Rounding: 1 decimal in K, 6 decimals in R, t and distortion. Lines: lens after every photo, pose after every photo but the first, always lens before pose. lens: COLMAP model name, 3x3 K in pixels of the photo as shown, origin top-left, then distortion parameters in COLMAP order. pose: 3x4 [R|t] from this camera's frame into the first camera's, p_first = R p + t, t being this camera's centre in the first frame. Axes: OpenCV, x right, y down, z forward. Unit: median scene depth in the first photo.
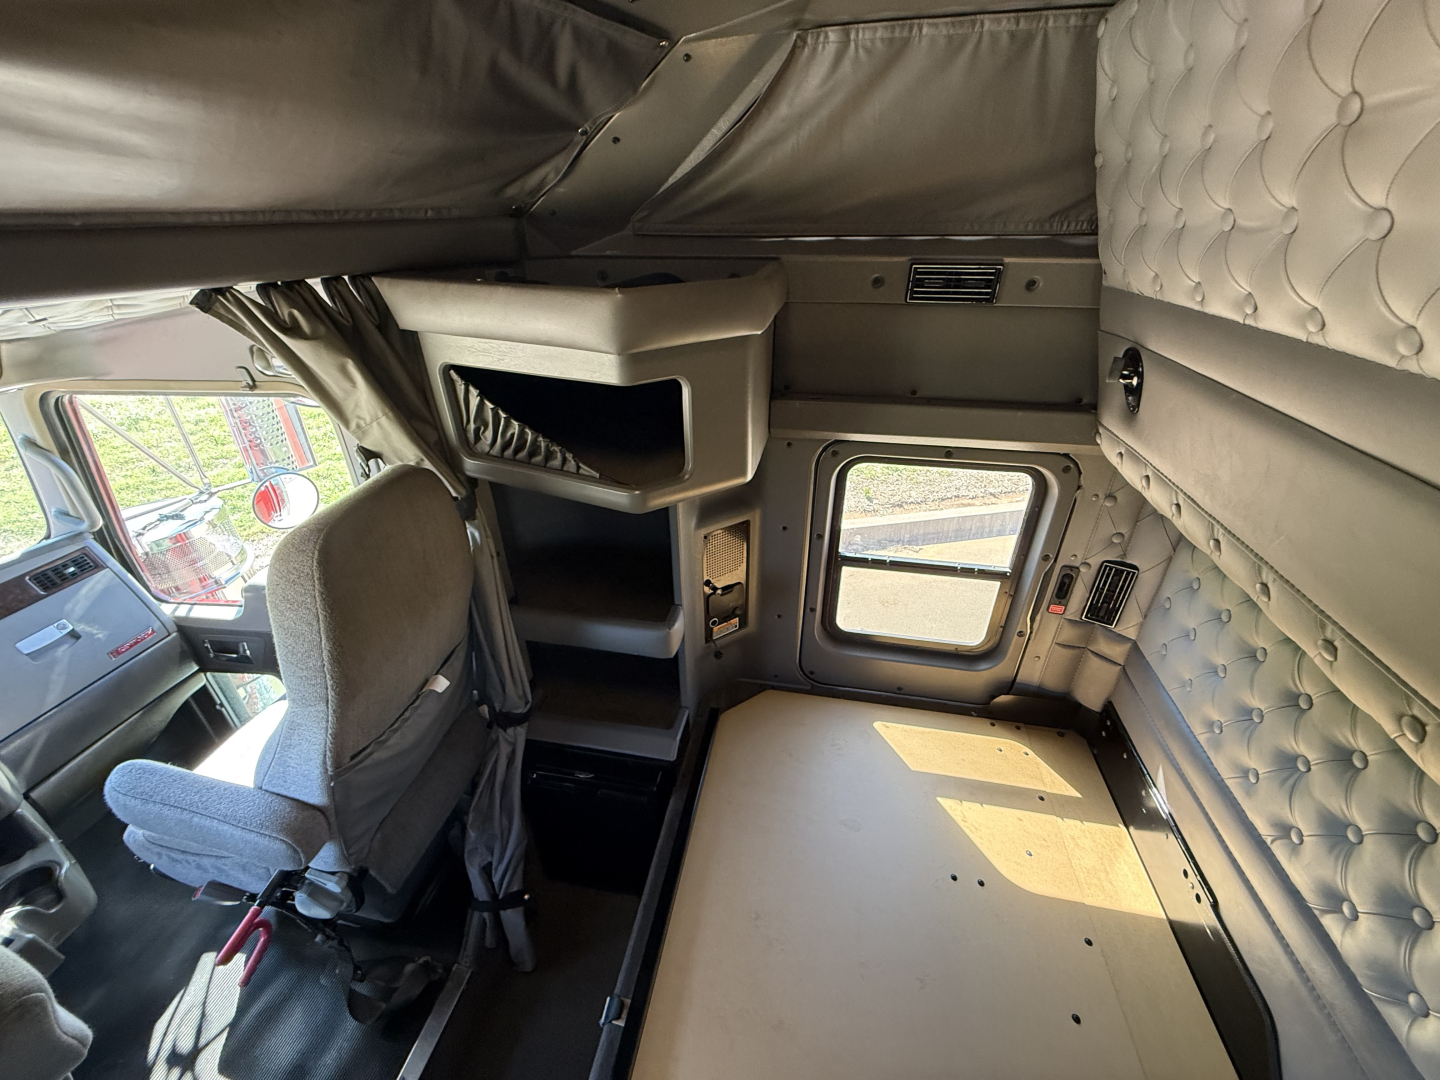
lens RADIAL K [[574.8, 0, 715.9], [0, 574.8, 538.6], [0, 0, 1]] dist [0.000641, -0.000087]
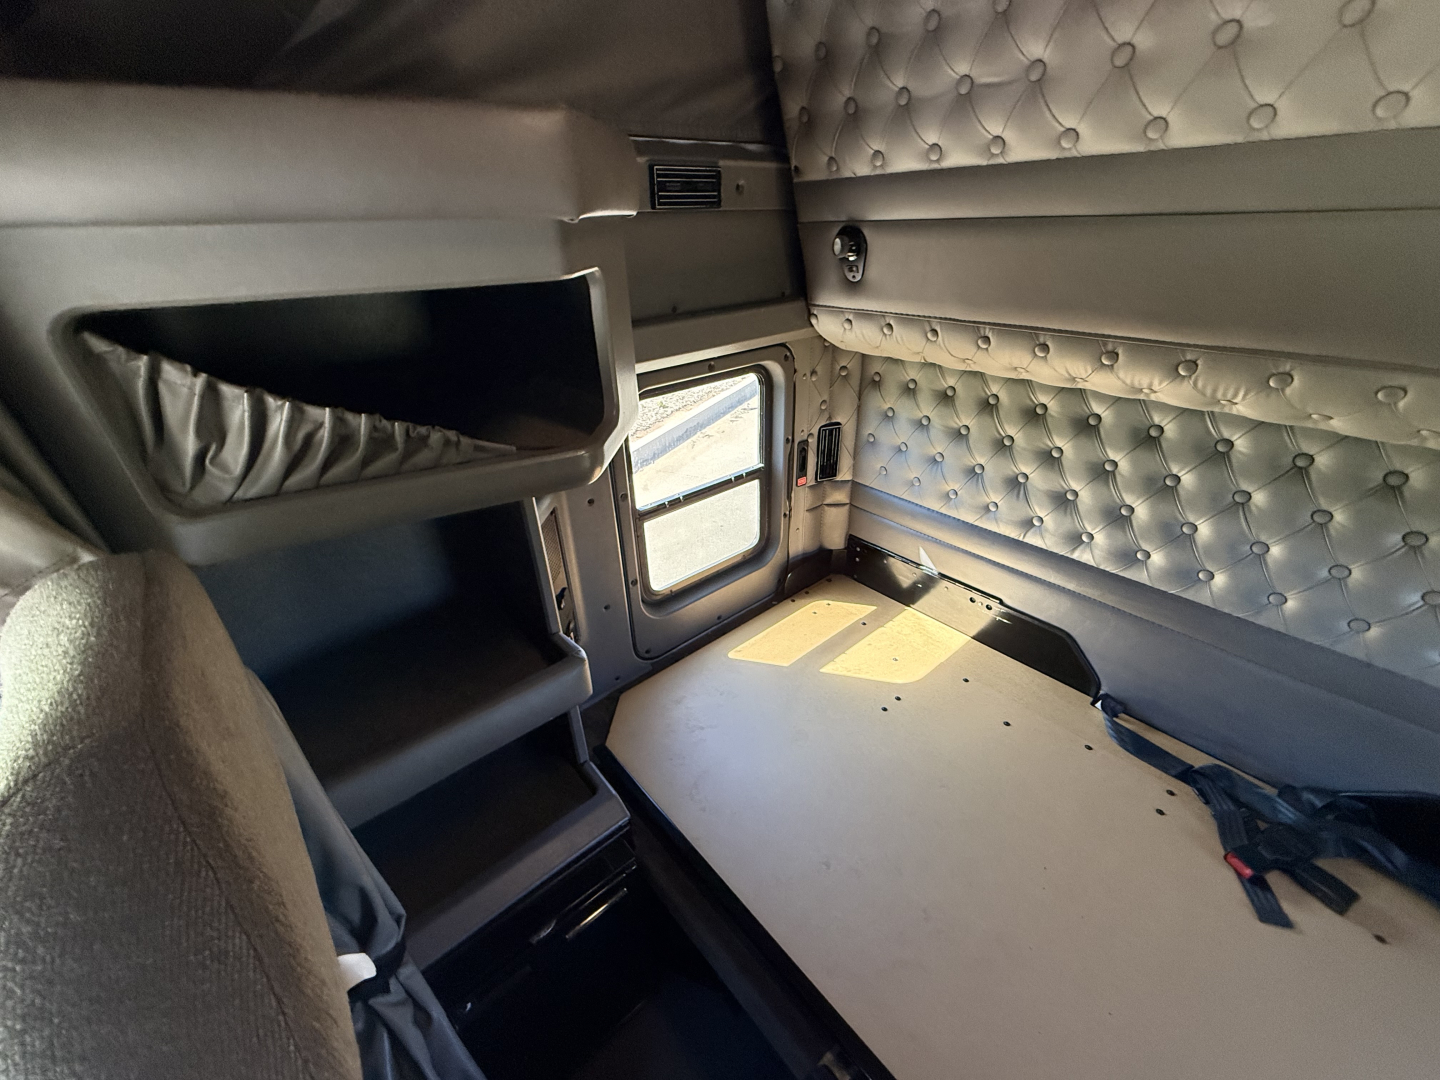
lens RADIAL K [[574.8, 0, 718.7], [0, 574.8, 539.2], [0, 0, 1]] dist [0.000641, -0.000087]
pose [[0.618217, -0.393484, 0.680425, -0.396235], [0.411727, 0.899520, 0.146100, -0.015123], [-0.669543, 0.189828, 0.718107, 0.306365]]
